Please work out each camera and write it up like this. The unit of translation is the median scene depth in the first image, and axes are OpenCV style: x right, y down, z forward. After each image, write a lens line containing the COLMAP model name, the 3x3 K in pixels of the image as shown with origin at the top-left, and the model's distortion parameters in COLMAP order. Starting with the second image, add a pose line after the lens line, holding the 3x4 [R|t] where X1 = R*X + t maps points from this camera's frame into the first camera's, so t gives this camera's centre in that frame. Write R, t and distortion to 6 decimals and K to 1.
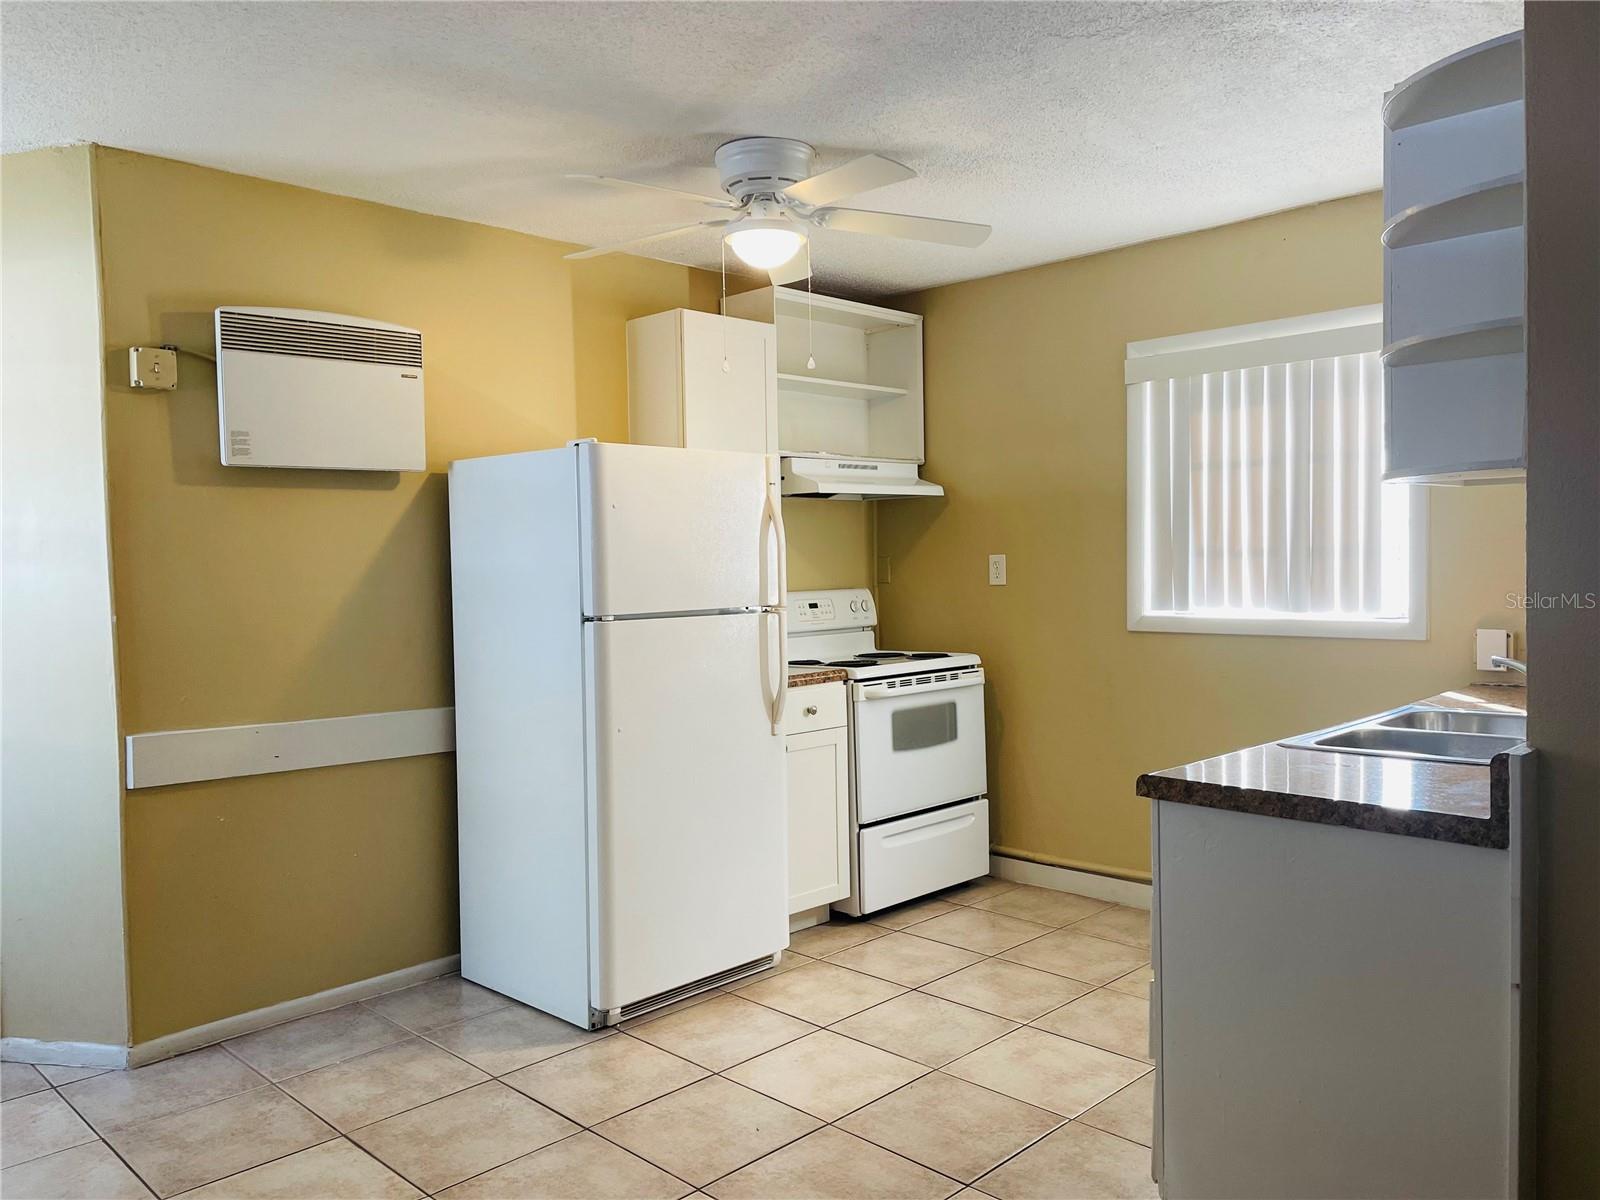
lens RADIAL K [[1210.2, 0, 789.3], [0, 1210.2, 600.3], [0, 0, 1]] dist [0.104385, -0.125646]
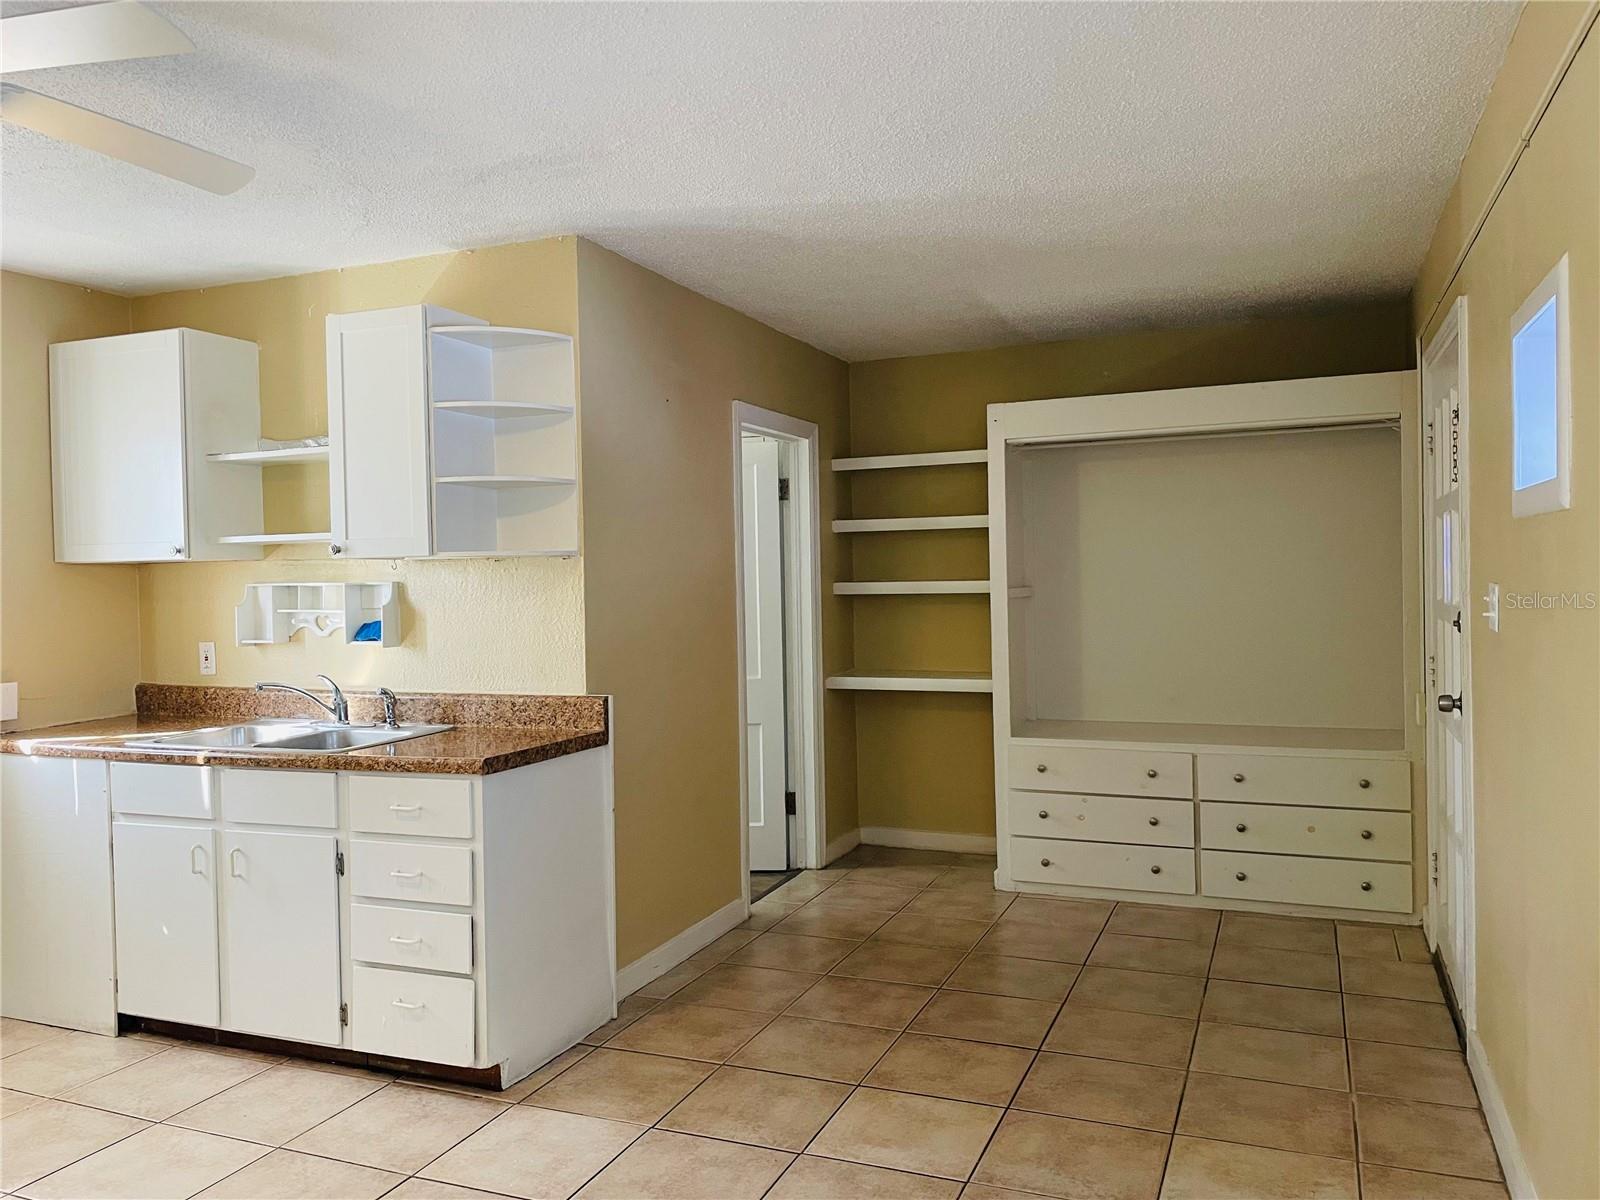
lens RADIAL K [[1210.2, 0, 789.3], [0, 1210.2, 600.3], [0, 0, 1]] dist [0.104385, -0.125646]
pose [[-0.384558, 0.005754, 0.923083, -0.615949], [0.058660, 0.998112, 0.018216, -0.023079], [-0.921235, 0.061153, -0.384170, 0.663930]]
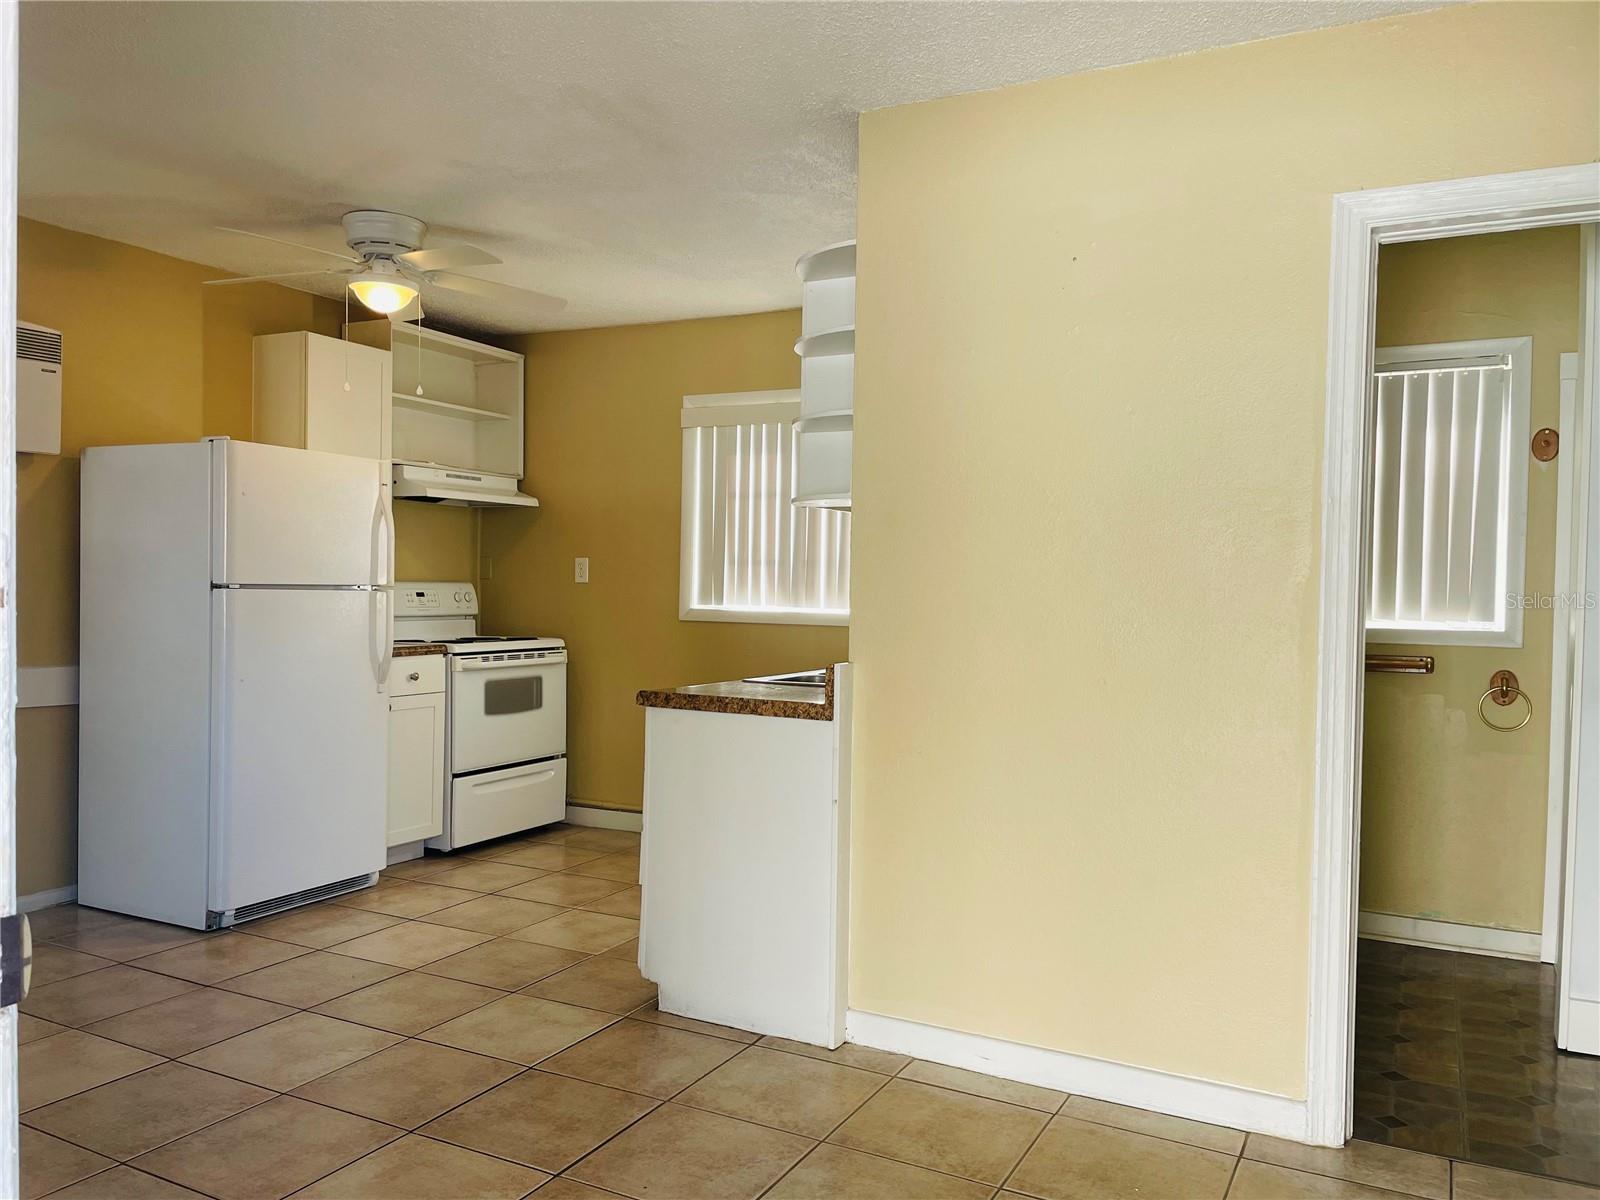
lens RADIAL K [[1202.5, 0, 800.9], [0, 1202.5, 607.5], [0, 0, 1]] dist [0.103844, -0.165718]
pose [[0.950212, 0.031255, 0.310033, 0.007959], [-0.026664, 0.999463, -0.019034, 0.034926], [-0.310462, 0.009819, 0.950535, -0.257172]]
